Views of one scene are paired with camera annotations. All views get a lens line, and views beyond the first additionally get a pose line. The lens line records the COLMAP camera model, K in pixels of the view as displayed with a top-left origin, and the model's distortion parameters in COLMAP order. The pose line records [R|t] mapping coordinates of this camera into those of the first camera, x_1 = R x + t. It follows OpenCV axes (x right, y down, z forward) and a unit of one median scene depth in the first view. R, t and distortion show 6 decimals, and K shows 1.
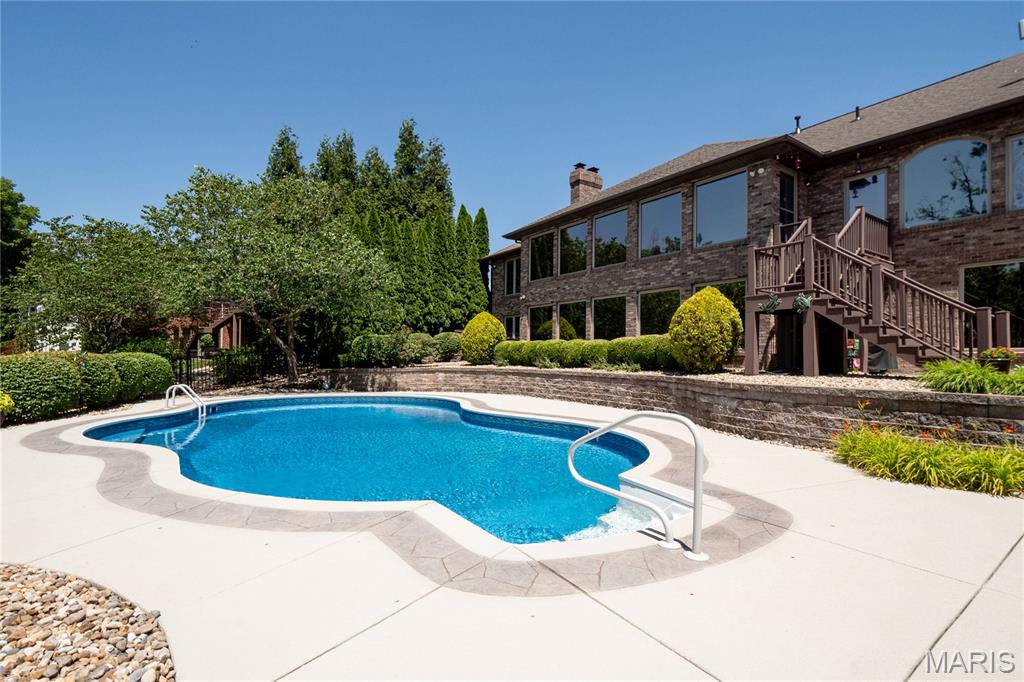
lens RADIAL K [[477.1, 0, 511.8], [0, 477.1, 347.7], [0, 0, 1]] dist [-0.022060, 0.000068]
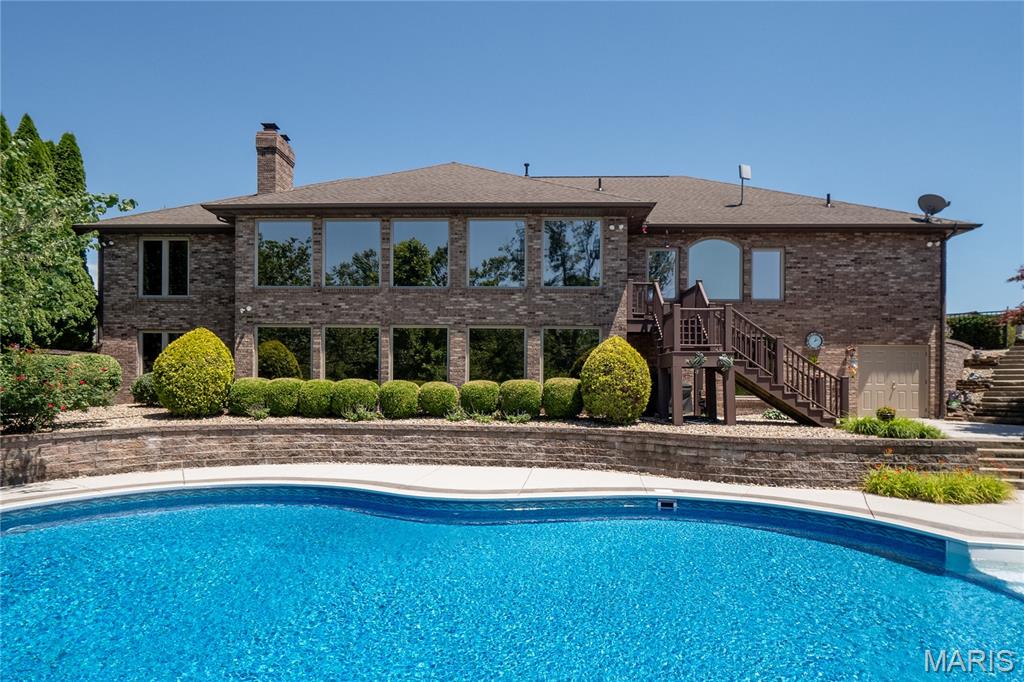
lens RADIAL K [[543.1, 0, 522.6], [0, 543.1, 382.5], [0, 0, 1]] dist [-0.005790, -0.000366]
pose [[0.622293, 0.000661, 0.782784, -0.467961], [-0.019688, 0.999697, 0.014808, -0.034325], [-0.782537, -0.024626, 0.622117, 0.344806]]
